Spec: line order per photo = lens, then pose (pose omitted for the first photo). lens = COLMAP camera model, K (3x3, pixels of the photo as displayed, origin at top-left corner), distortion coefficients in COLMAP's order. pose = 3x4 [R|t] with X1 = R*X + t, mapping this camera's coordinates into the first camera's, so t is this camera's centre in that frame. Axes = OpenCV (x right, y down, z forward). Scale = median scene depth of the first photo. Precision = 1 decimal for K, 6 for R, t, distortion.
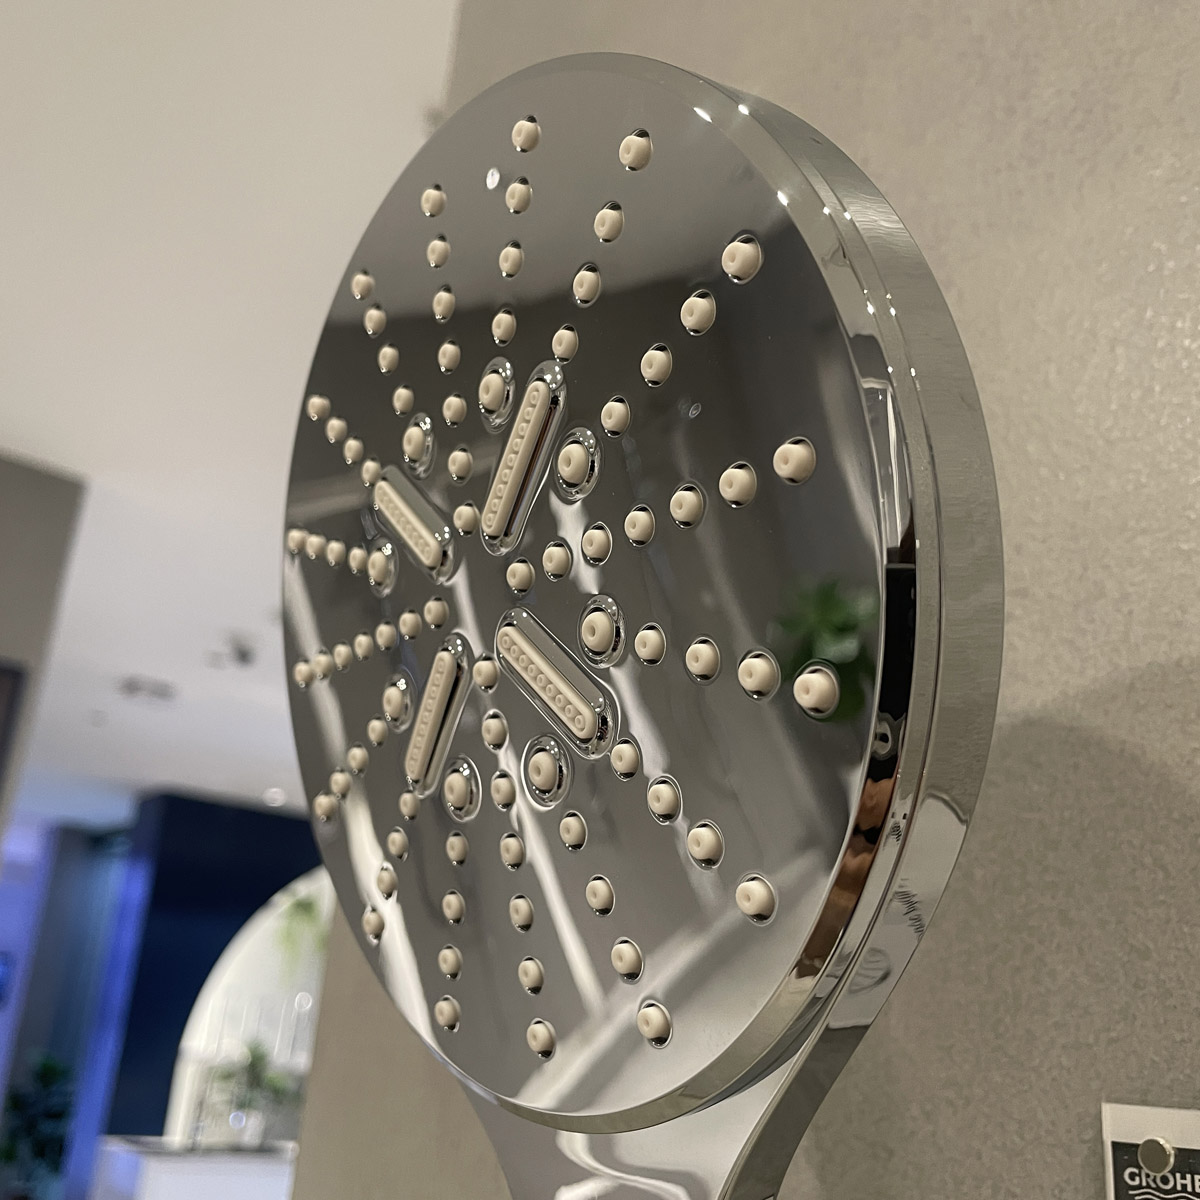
lens RADIAL K [[1227.8, 0, 585.7], [0, 1227.8, 616.2], [0, 0, 1]] dist [0.059599, -0.116264]
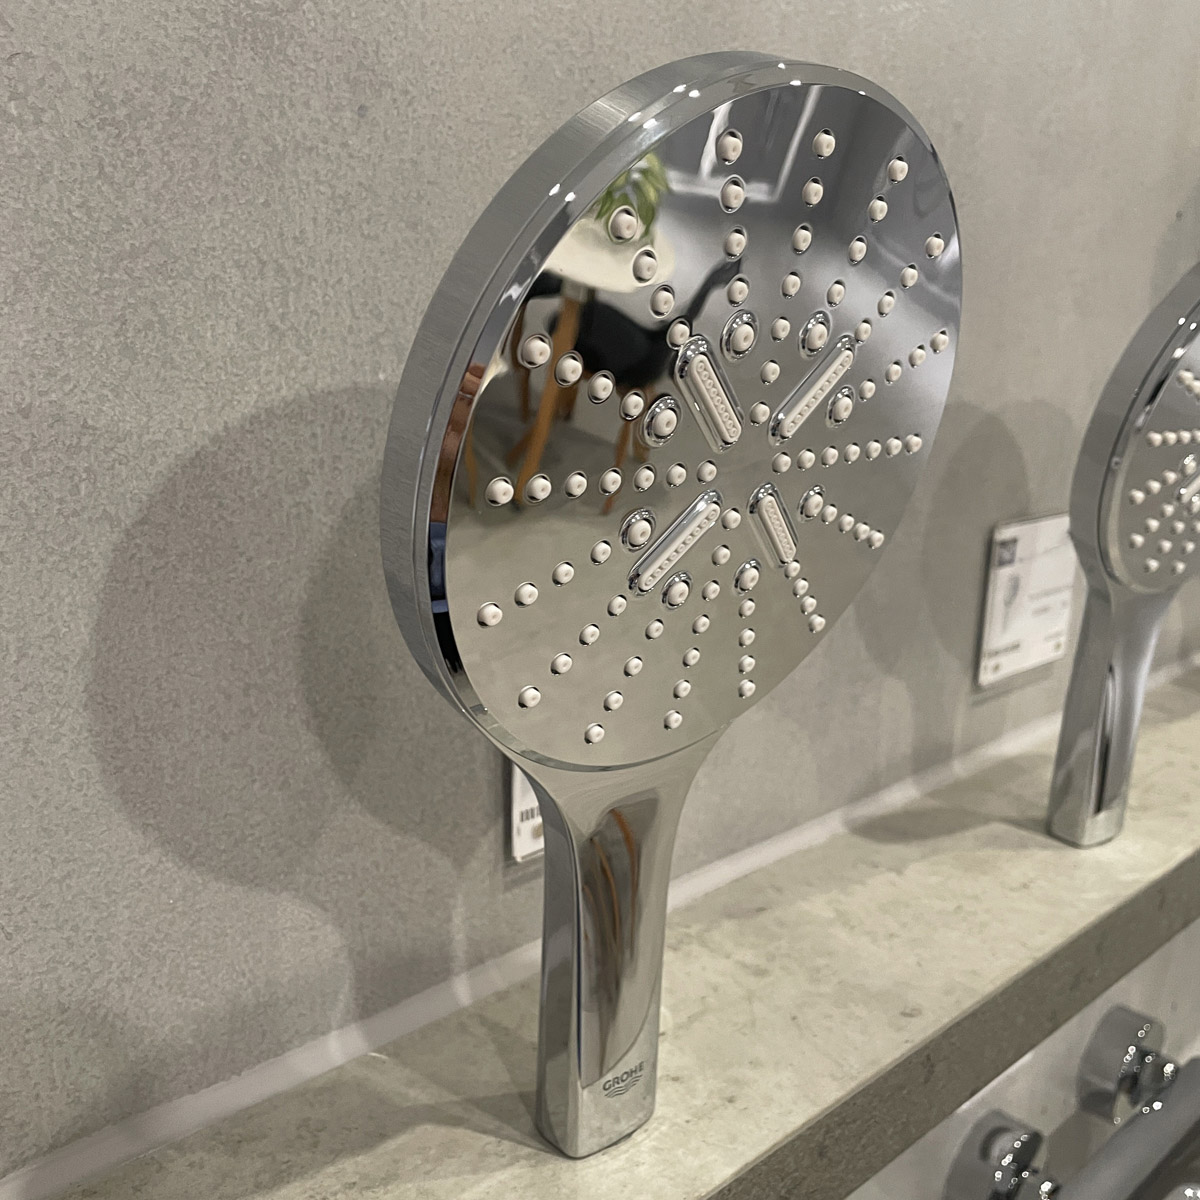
lens RADIAL K [[1227.8, 0, 585.7], [0, 1227.8, 616.2], [0, 0, 1]] dist [0.059599, -0.116264]
pose [[-0.083487, -0.321892, 0.943088, -1.203556], [-0.348740, 0.895984, 0.274943, -0.155548], [-0.933494, -0.305939, -0.187059, 1.142478]]
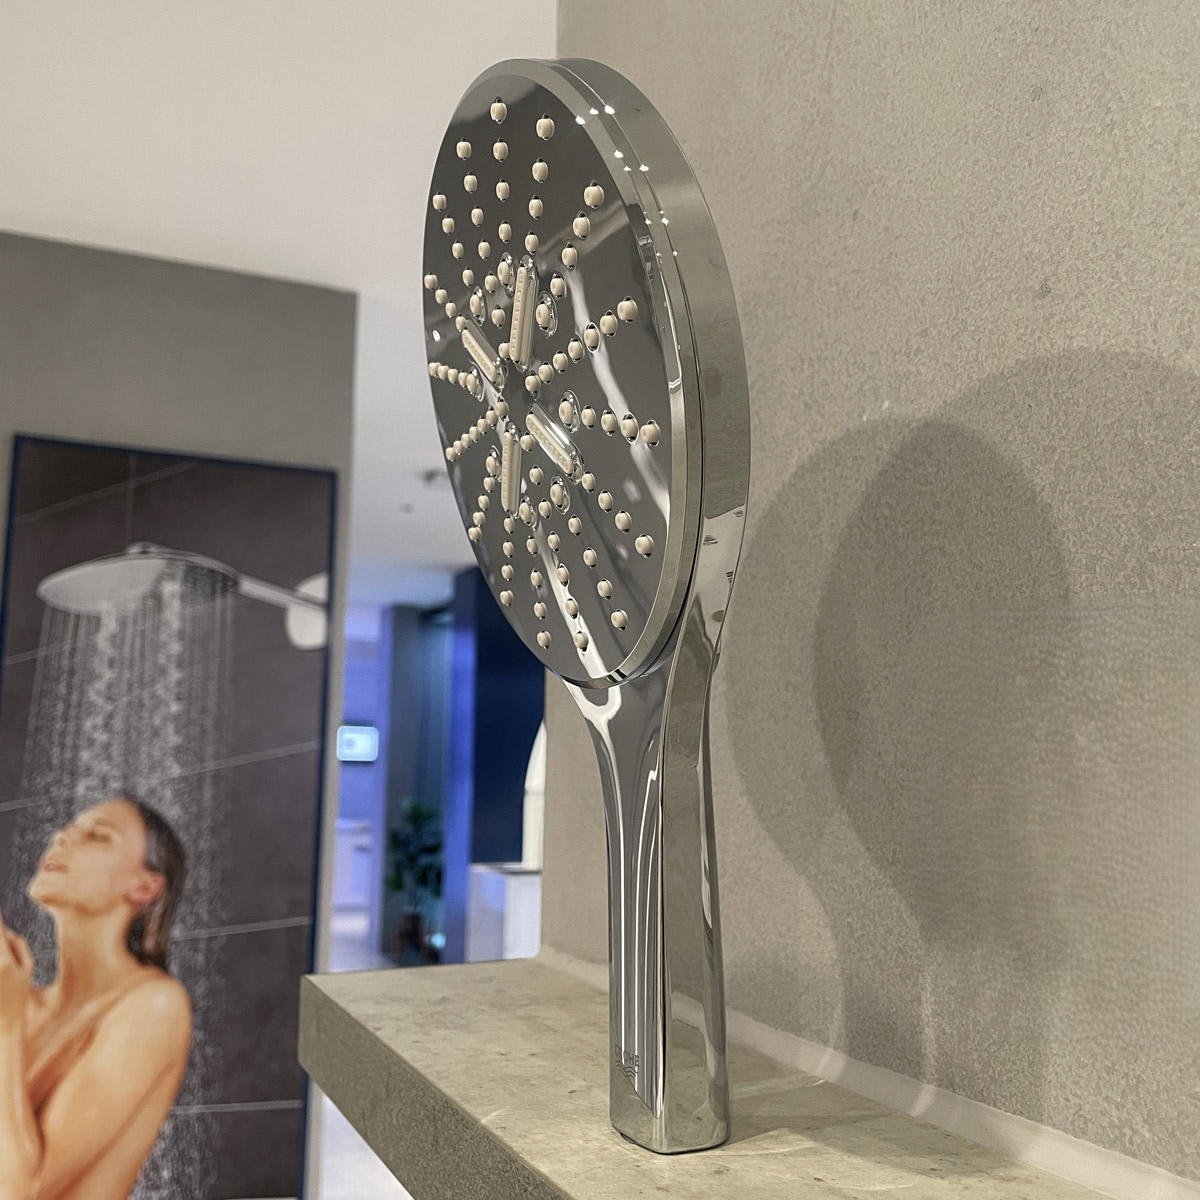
lens RADIAL K [[1193.9, 0, 597.7], [0, 1193.9, 610.9], [0, 0, 1]] dist [0.069269, -0.126223]
pose [[0.969628, -0.093402, -0.226048, 0.301933], [0.136481, 0.973563, 0.183162, -0.013376], [0.202964, -0.208450, 0.956742, -0.510343]]
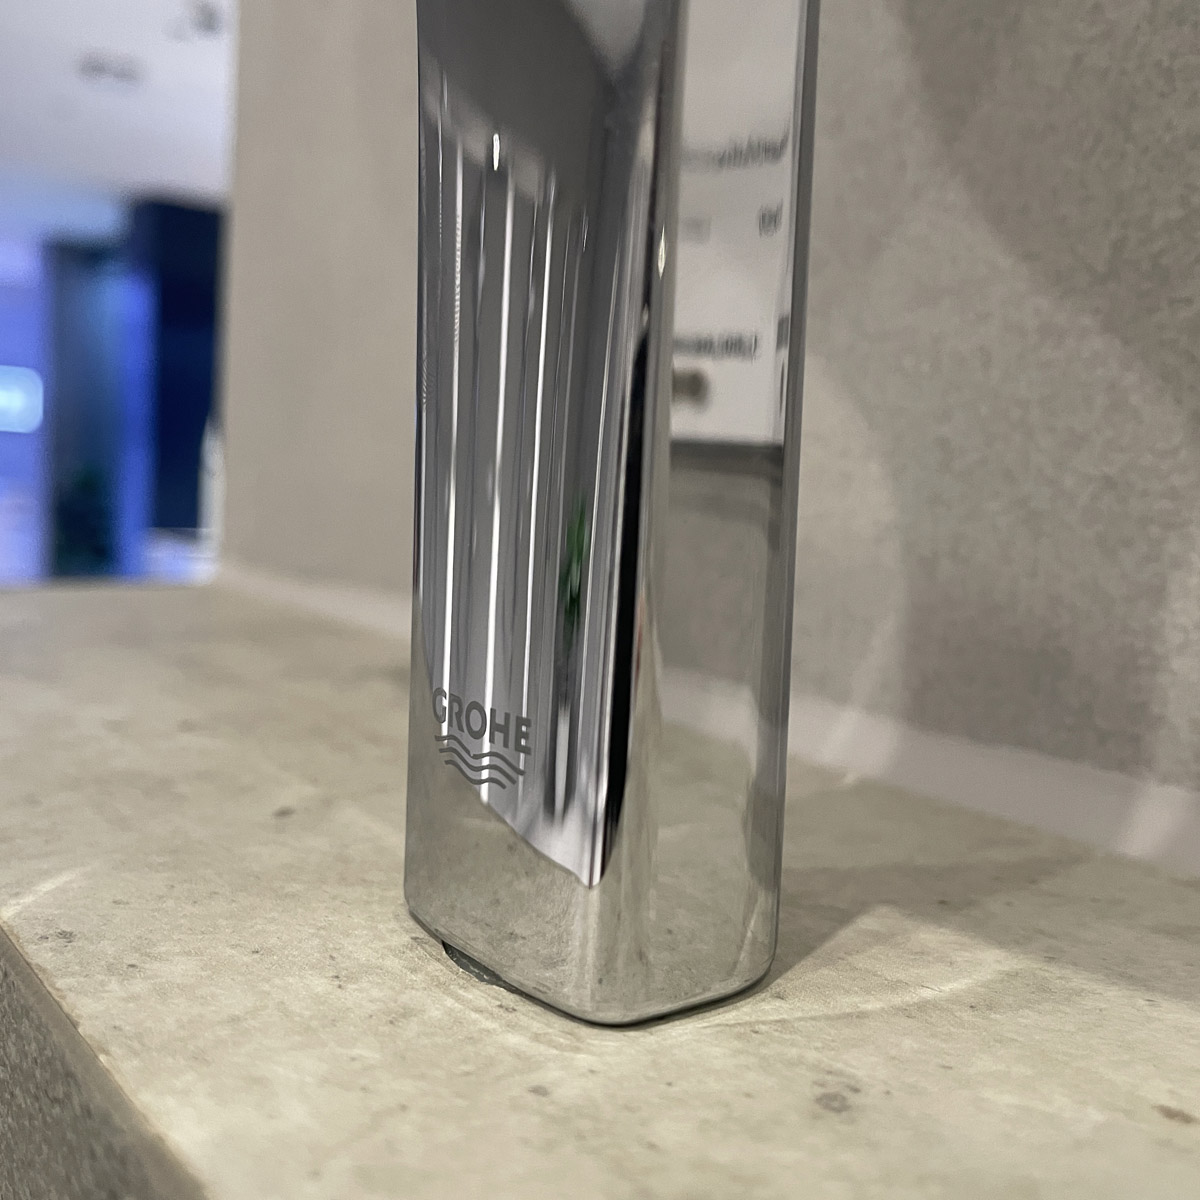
lens RADIAL K [[1266.1, 0, 600.0], [0, 1266.1, 600.0], [0, 0, 1]] dist [0.067060, -0.170065]
pose [[0.999880, -0.014373, -0.005785, 0.030919], [0.015459, 0.900400, 0.434789, 0.488680], [-0.001041, -0.434826, 0.900514, 0.293477]]
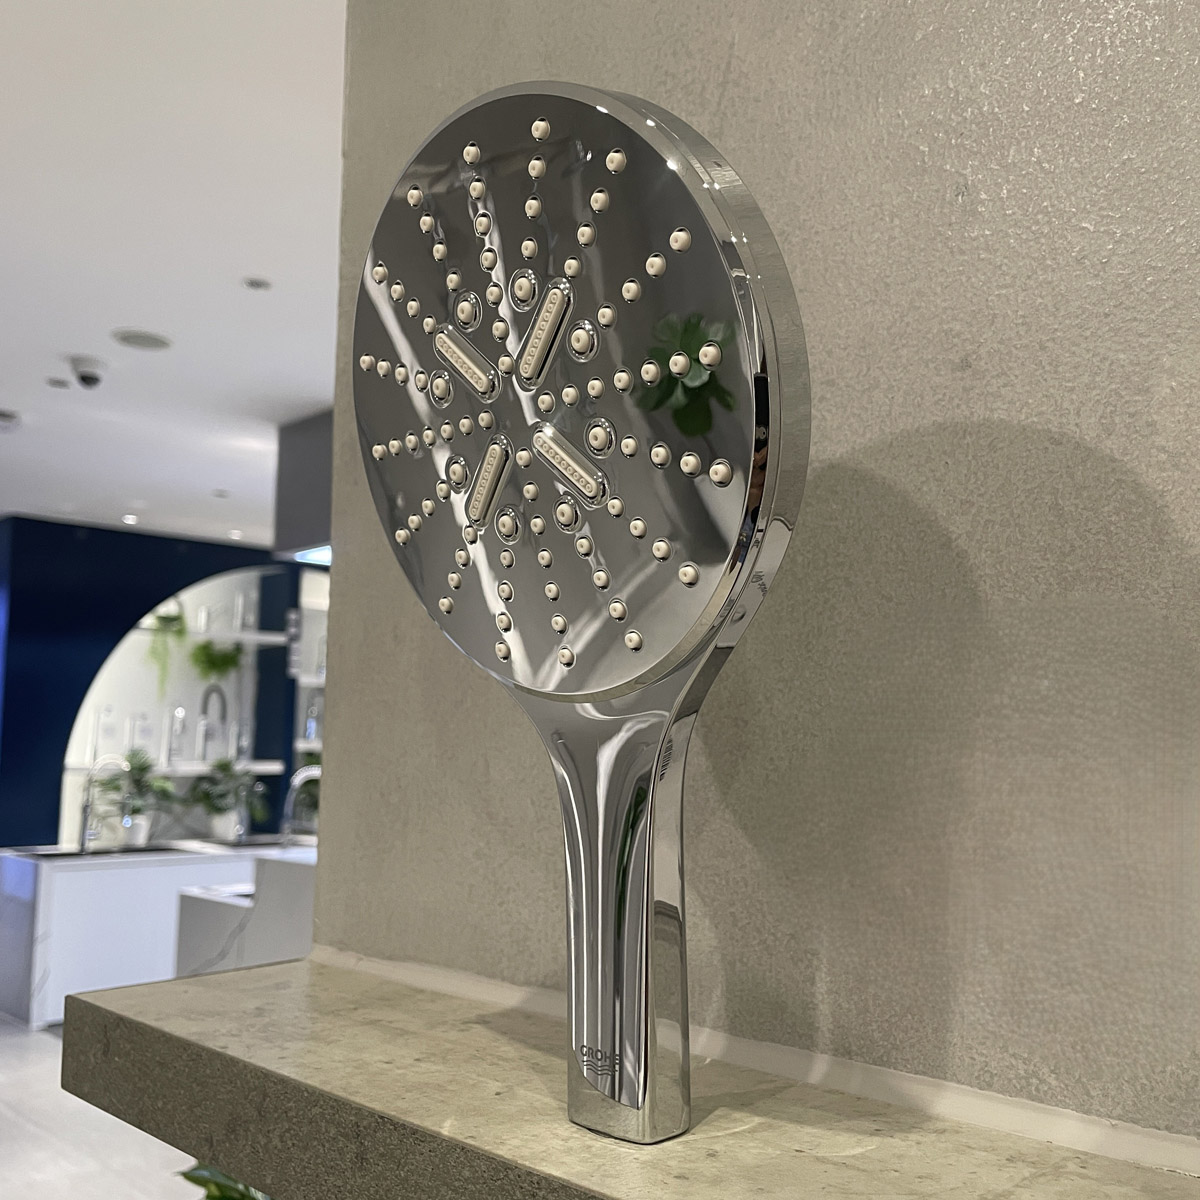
lens RADIAL K [[1193.9, 0, 597.7], [0, 1193.9, 610.9], [0, 0, 1]] dist [0.069269, -0.126223]
pose [[0.990769, -0.050980, 0.125610, -0.164376], [0.020324, 0.971981, 0.234177, -0.111215], [-0.134029, -0.229463, 0.964045, -0.556338]]
